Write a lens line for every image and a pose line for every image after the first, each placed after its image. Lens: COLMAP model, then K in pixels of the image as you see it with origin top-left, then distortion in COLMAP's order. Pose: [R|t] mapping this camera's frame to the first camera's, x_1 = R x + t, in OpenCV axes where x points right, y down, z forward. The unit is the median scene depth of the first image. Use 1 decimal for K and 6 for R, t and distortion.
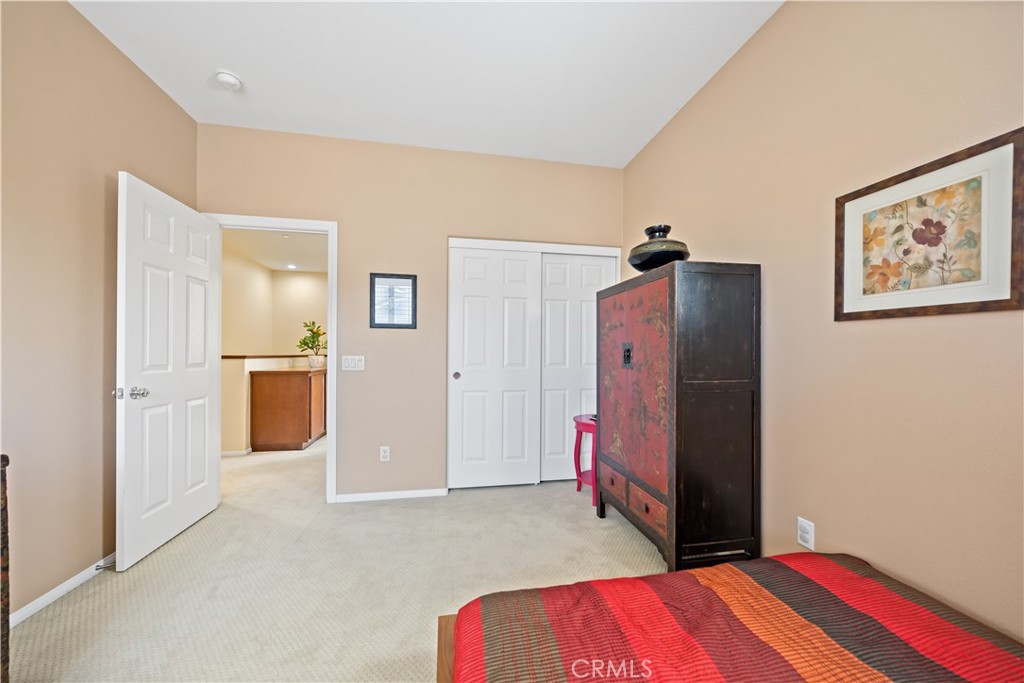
lens RADIAL K [[365.2, 0, 511.3], [0, 365.2, 353.2], [0, 0, 1]] dist [-0.000621, -0.000203]
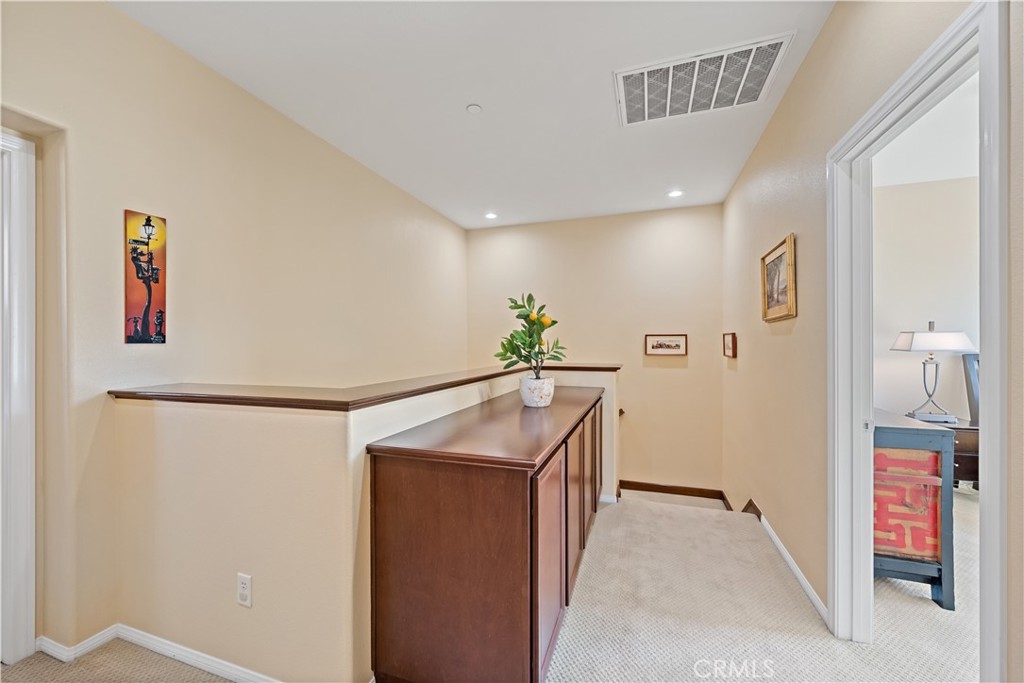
lens RADIAL K [[397.5, 0, 512.0], [0, 397.5, 341.5], [0, 0, 1]] dist [-0.002006, -0.000139]
pose [[0.873407, -0.011162, -0.486863, -0.341116], [0.010265, 0.999937, -0.004511, -0.032330], [0.486883, -0.001058, 0.873466, 0.596959]]
